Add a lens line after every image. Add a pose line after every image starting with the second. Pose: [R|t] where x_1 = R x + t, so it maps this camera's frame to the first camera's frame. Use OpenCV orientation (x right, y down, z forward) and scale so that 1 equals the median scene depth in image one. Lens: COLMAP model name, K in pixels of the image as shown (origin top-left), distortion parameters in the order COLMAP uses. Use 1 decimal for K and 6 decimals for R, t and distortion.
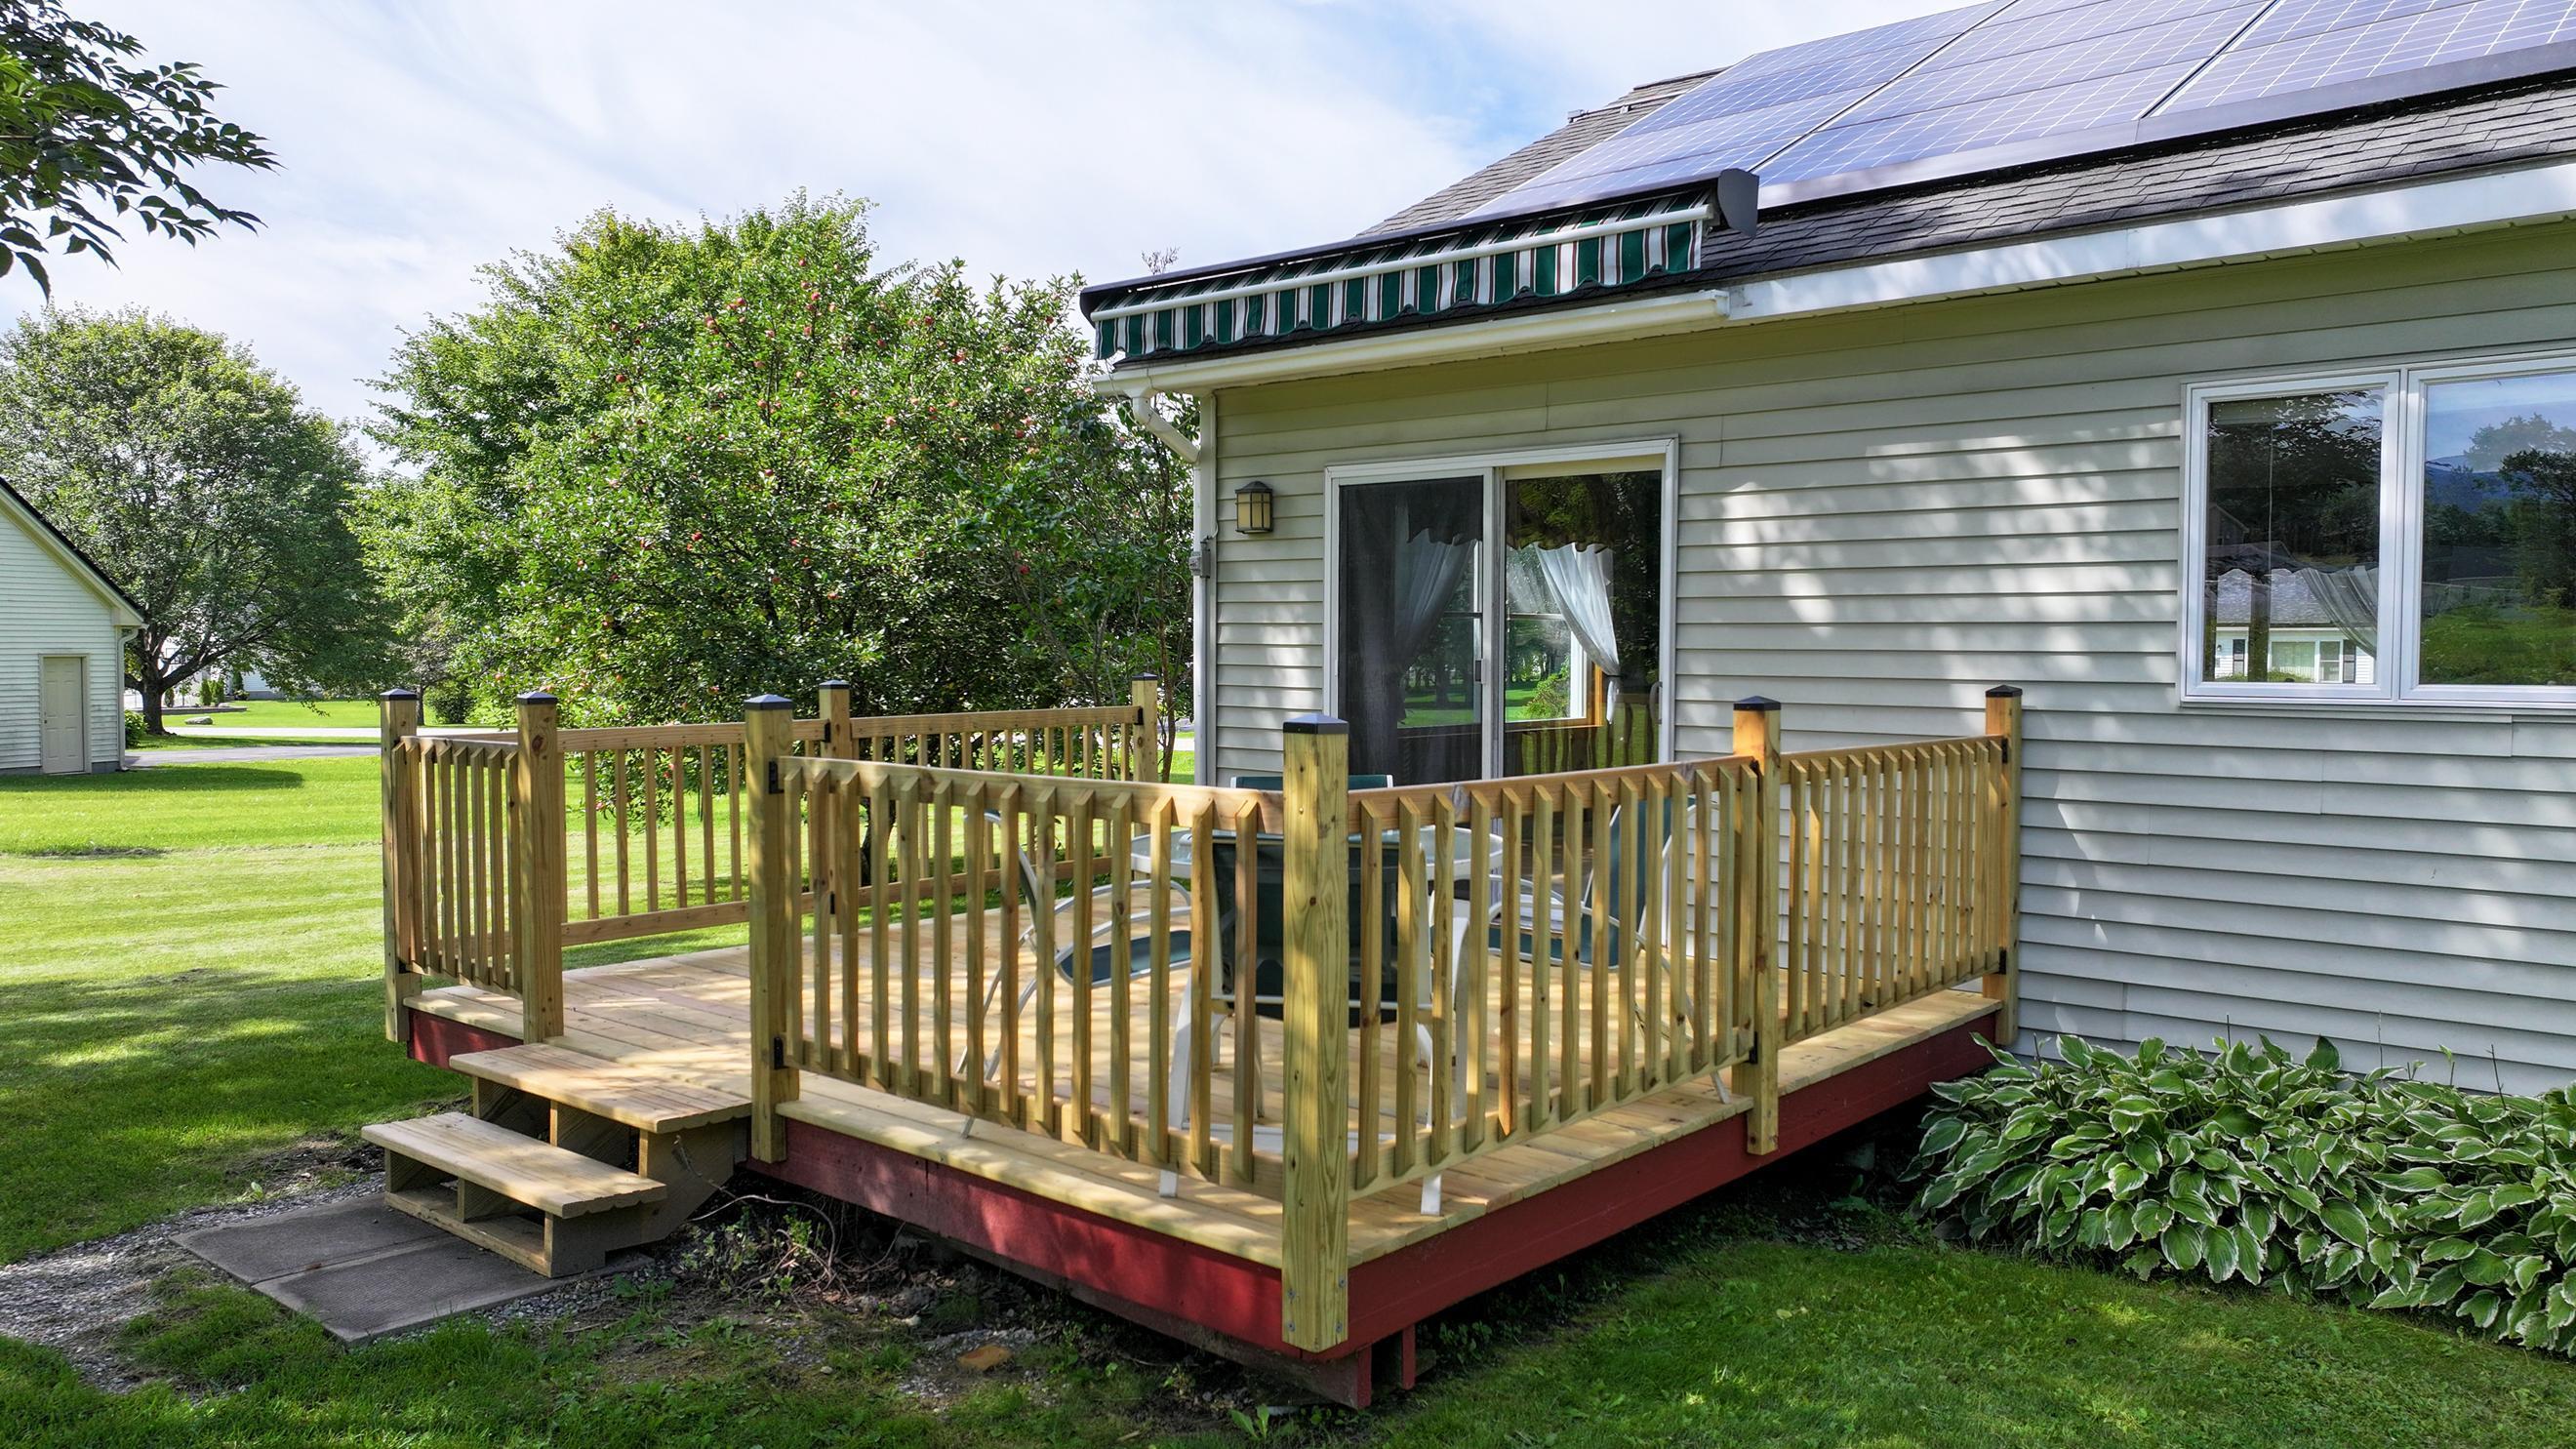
lens RADIAL K [[1800.9, 0, 1295.8], [0, 1800.9, 717.3], [0, 0, 1]] dist [0.000959, 0.007855]
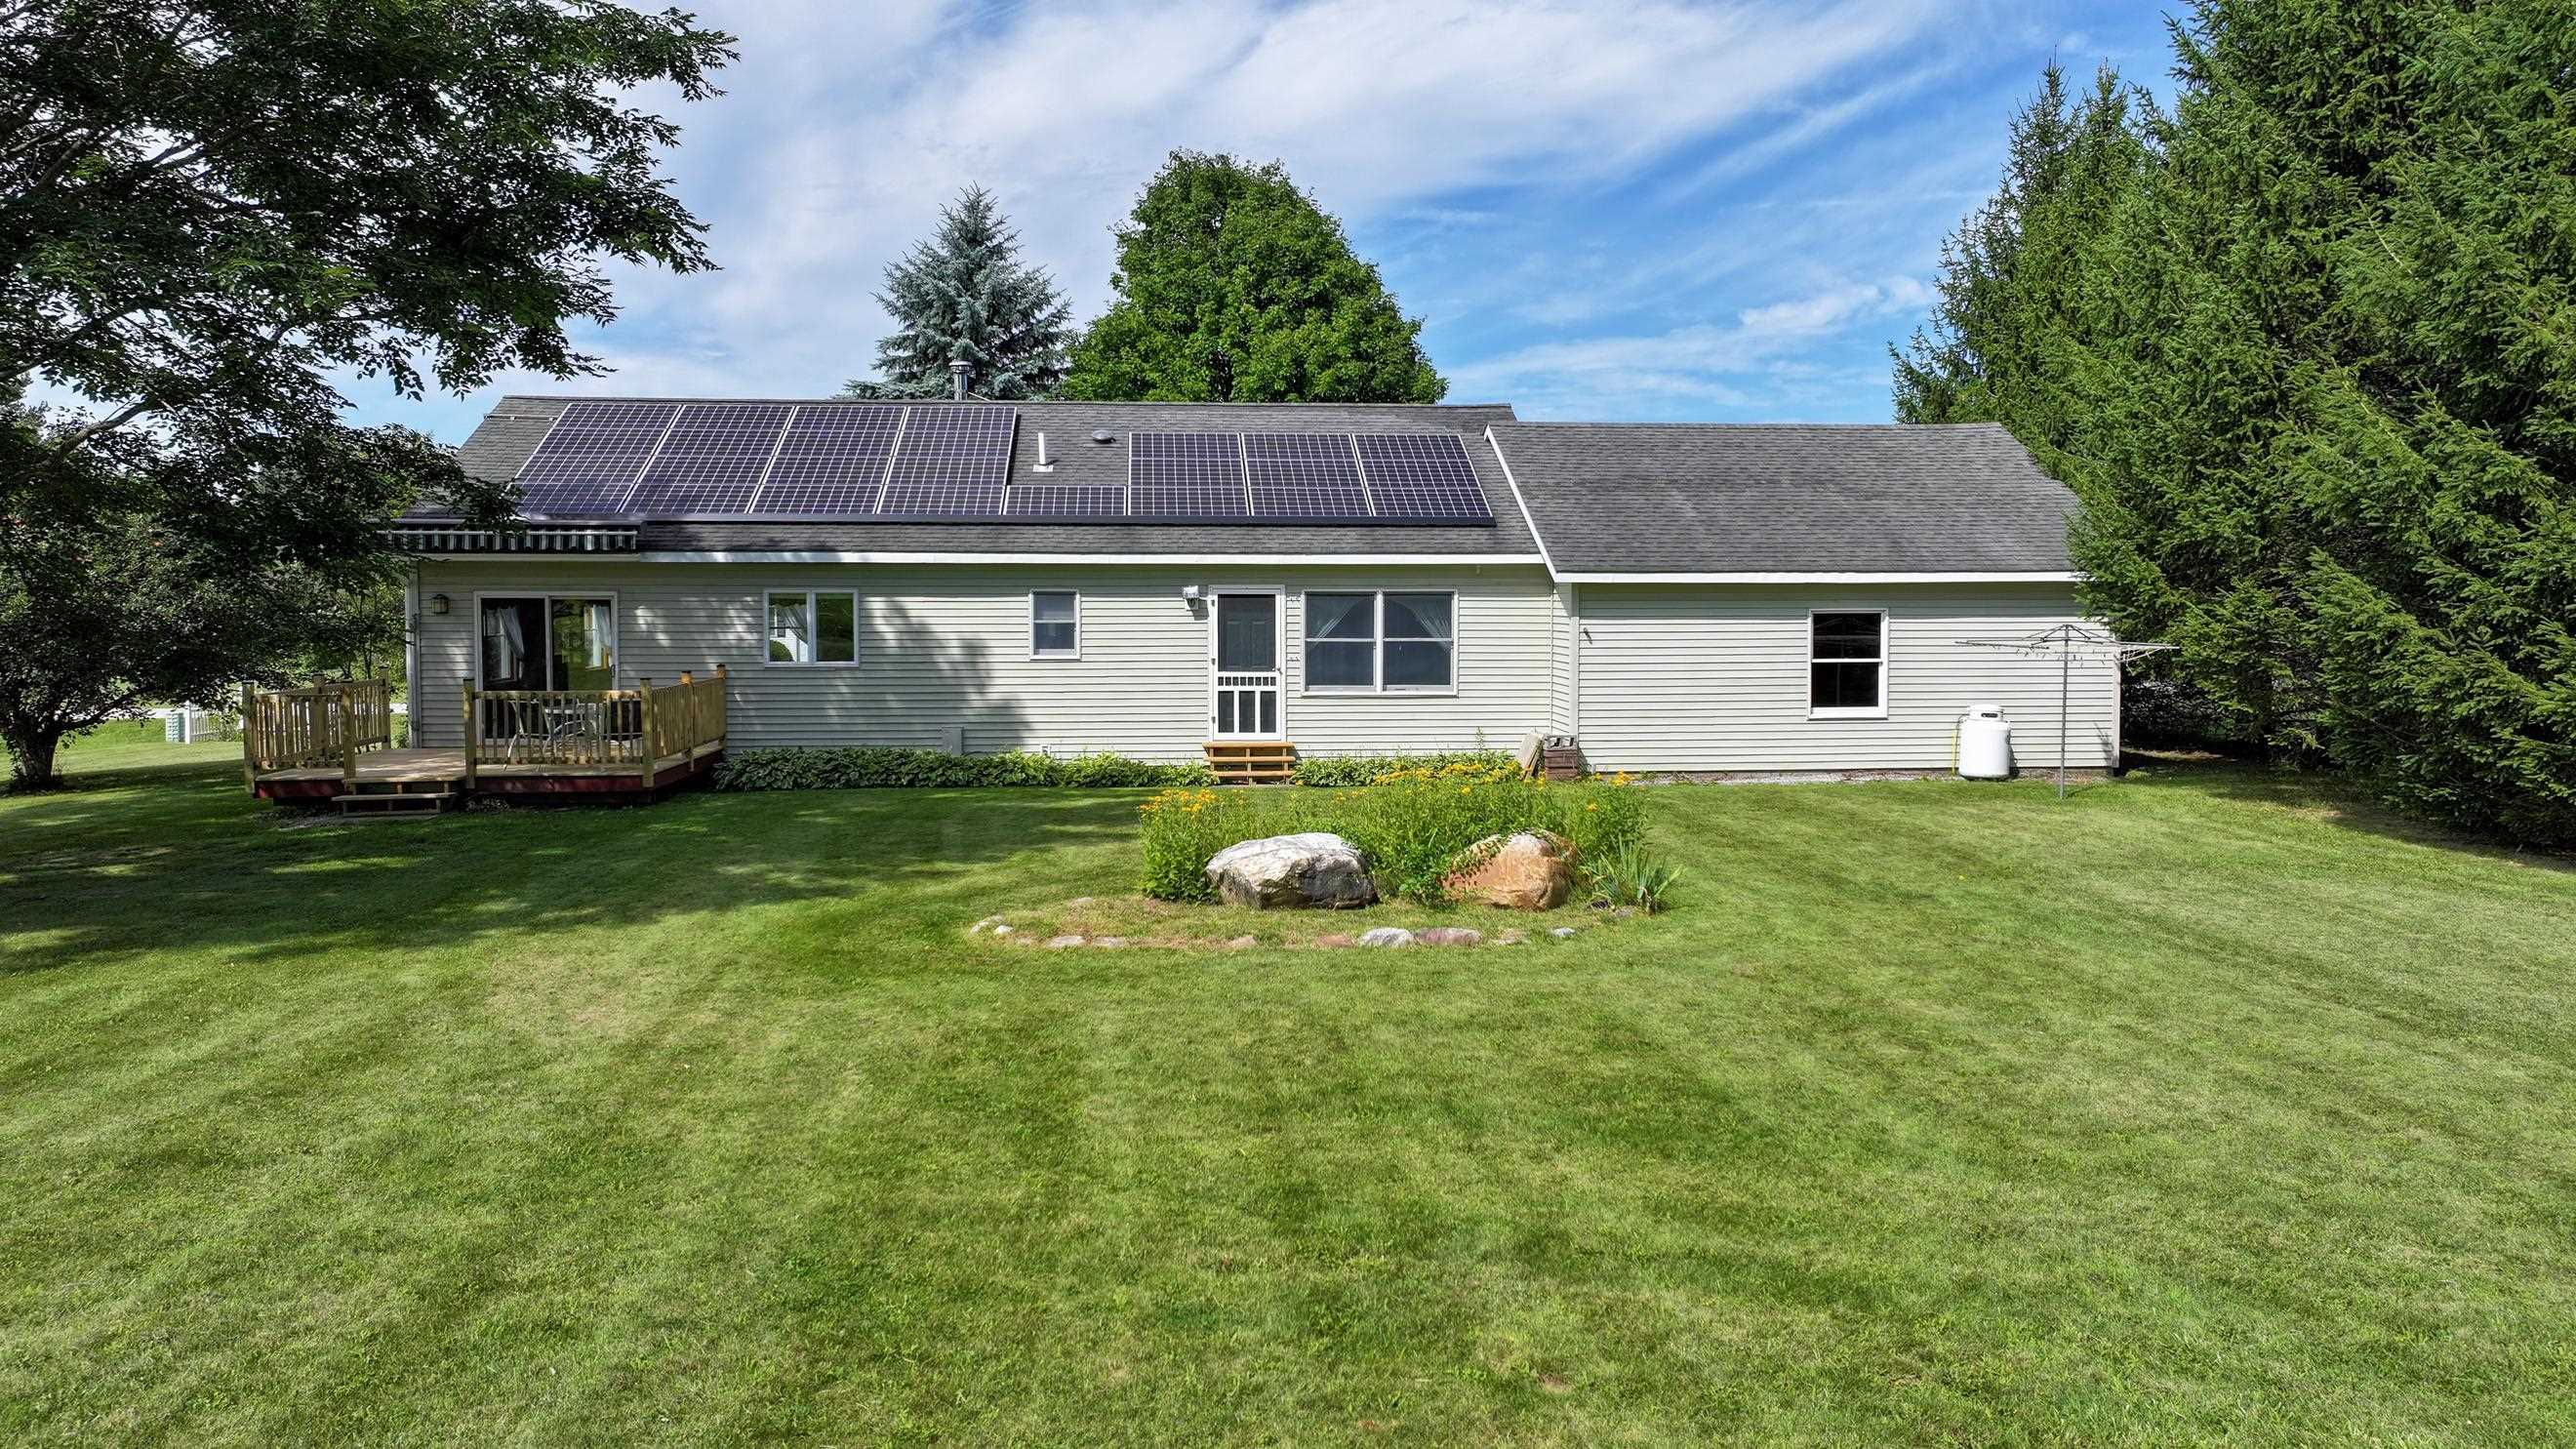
lens RADIAL K [[1822.0, 0, 1274.9], [0, 1822.0, 713.5], [0, 0, 1]] dist [0.000633, 0.001051]
pose [[0.698989, -0.048940, 0.713455, -1.379527], [0.029757, 0.998782, 0.039359, -0.026342], [-0.714513, -0.006281, 0.699594, -2.265427]]
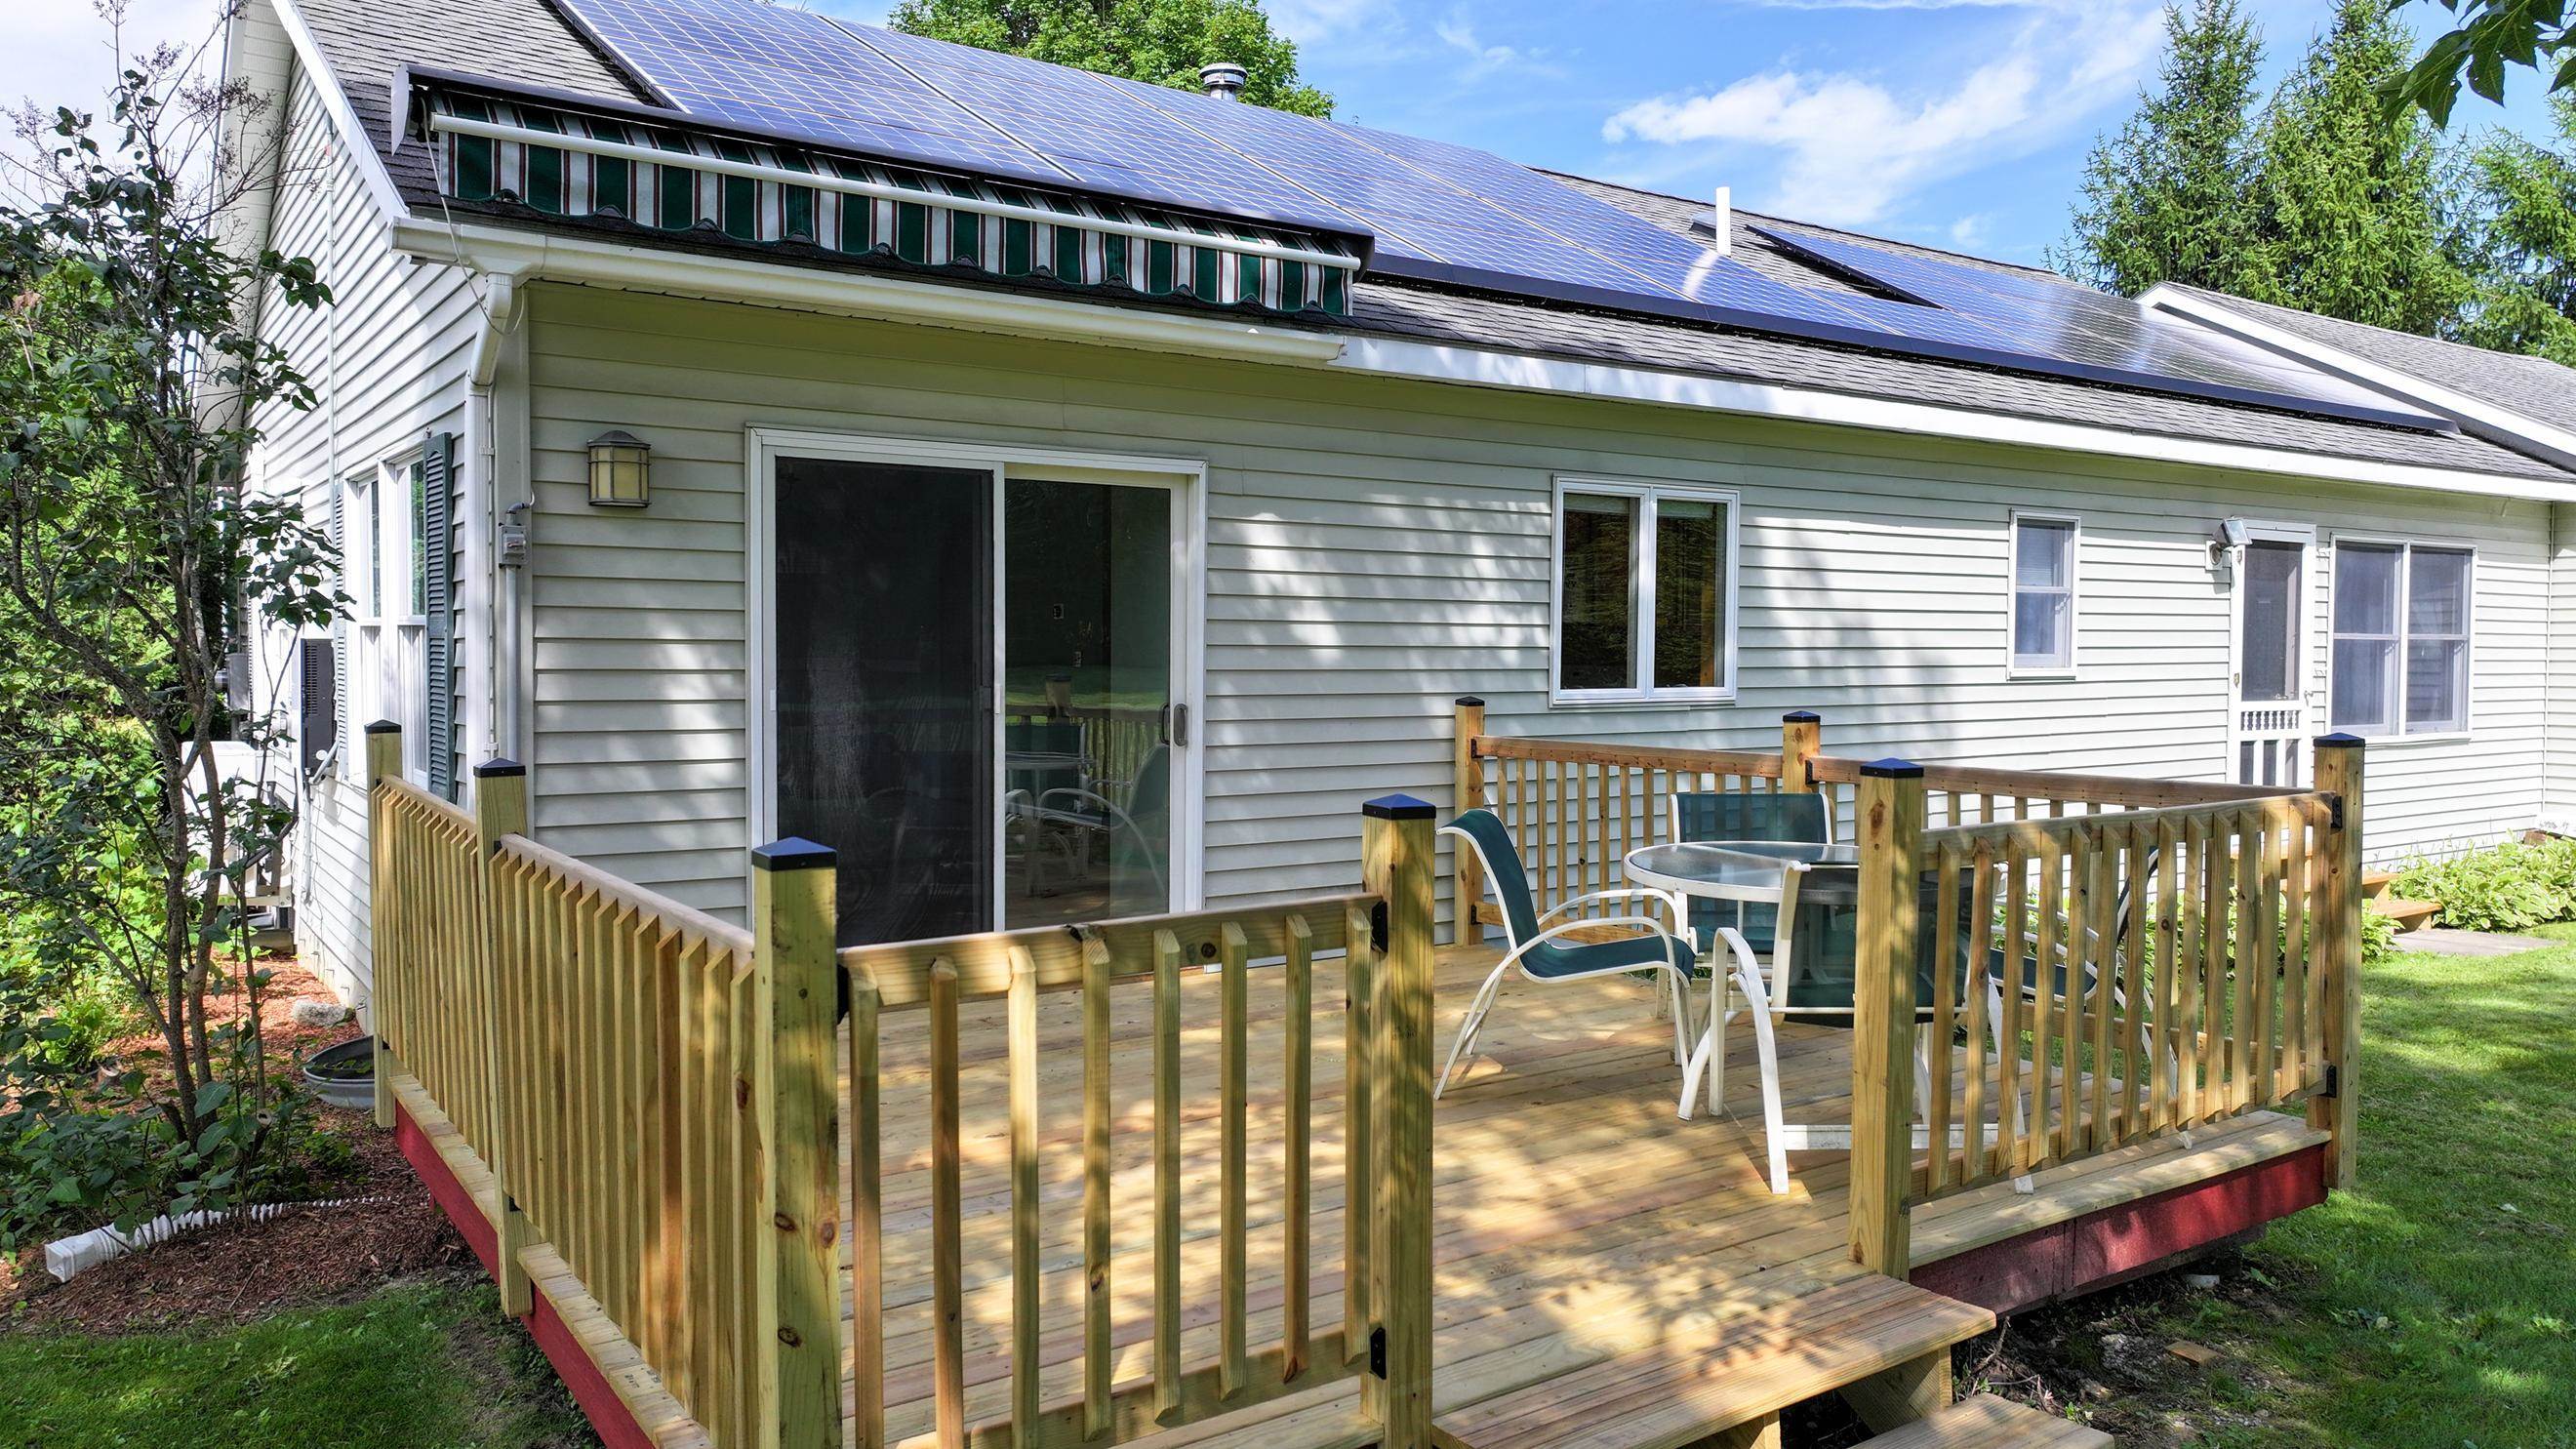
lens RADIAL K [[1813.4, 0, 1268.2], [0, 1813.4, 734.7], [0, 0, 1]] dist [0.004903, 0.009021]
pose [[0.240968, -0.053446, 0.969060, -0.789135], [0.033882, 0.998337, 0.046635, -0.049520], [-0.969942, 0.021596, 0.242378, 0.741458]]
